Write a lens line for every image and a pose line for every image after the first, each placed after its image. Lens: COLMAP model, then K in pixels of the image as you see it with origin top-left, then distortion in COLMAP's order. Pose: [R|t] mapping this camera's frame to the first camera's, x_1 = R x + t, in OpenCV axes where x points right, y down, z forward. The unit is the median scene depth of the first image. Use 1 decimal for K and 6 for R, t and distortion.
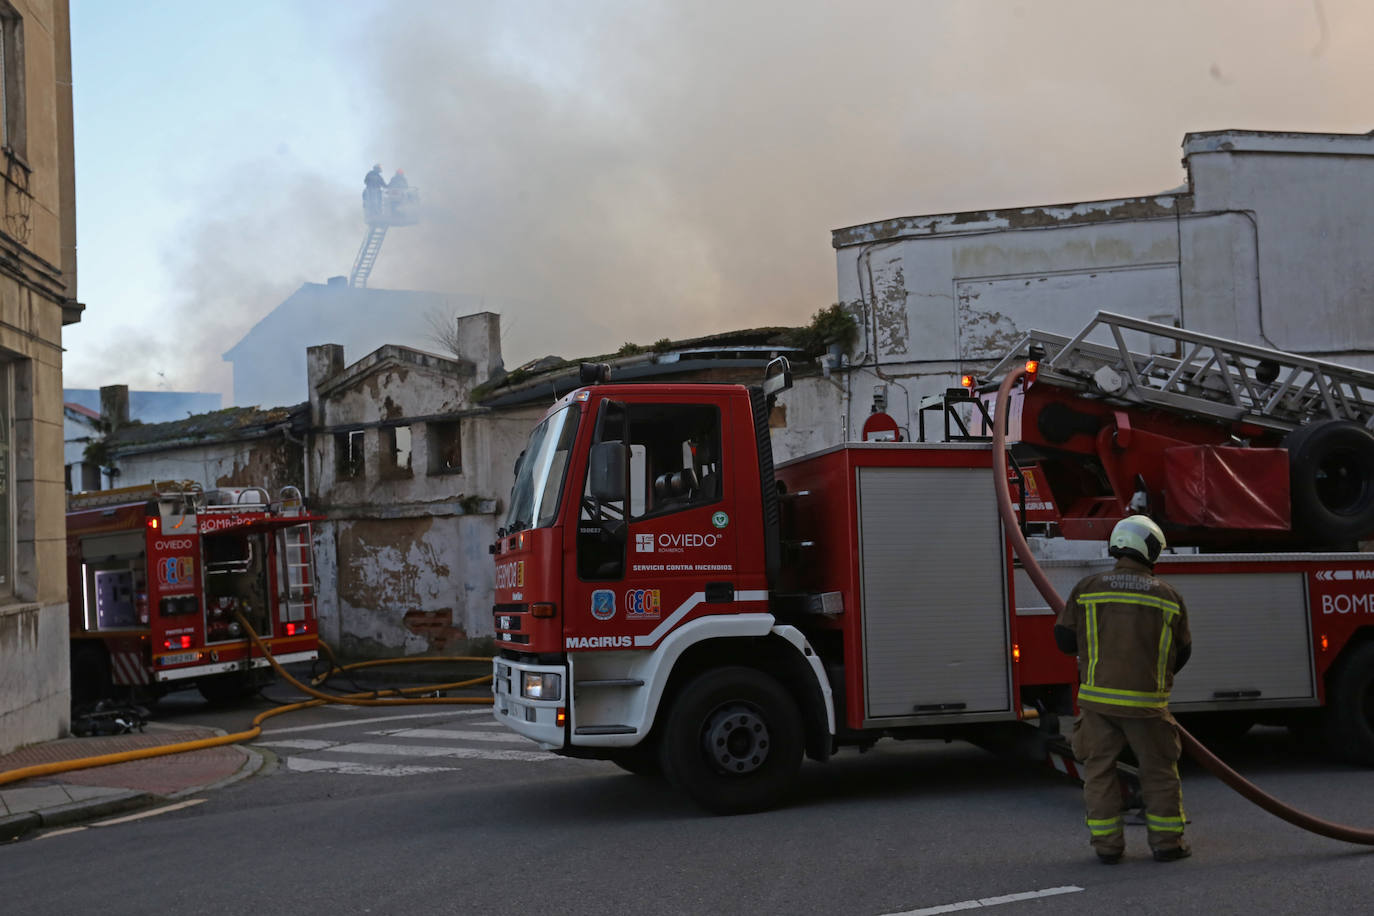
lens RADIAL K [[1323.3, 0, 690.3], [0, 1323.3, 449.4], [0, 0, 1]] dist [0.021130, 0.015110]
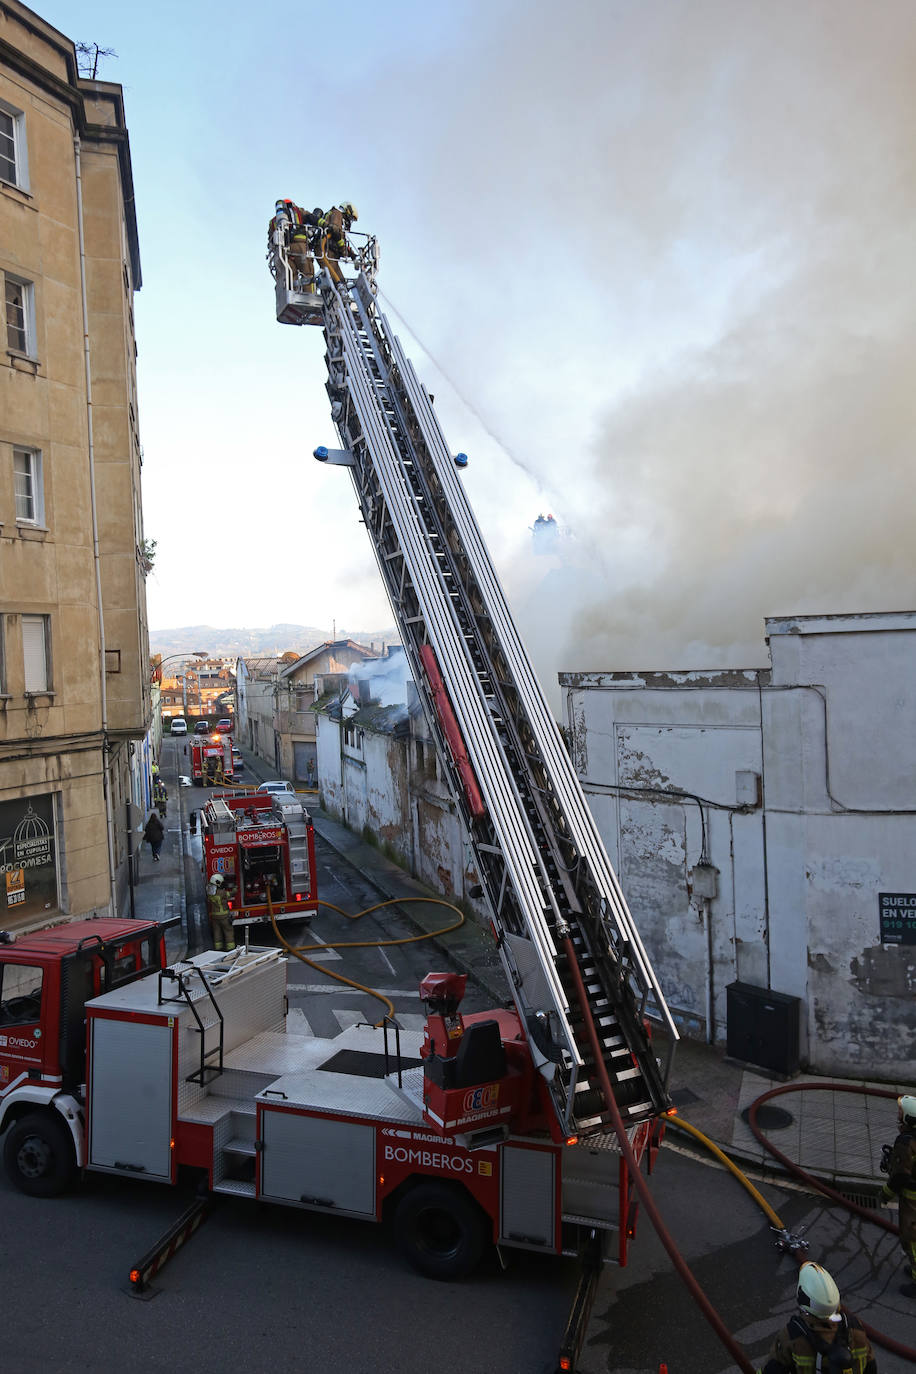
lens RADIAL K [[1007.6, 0, 495.5], [0, 1007.6, 645.9], [0, 0, 1]] dist [-0.048733, 0.068974]
pose [[0.826520, 0.006342, -0.562871, 0.673393], [0.037129, 0.997145, 0.065754, -0.279445], [0.561681, -0.075246, 0.823925, 0.136067]]
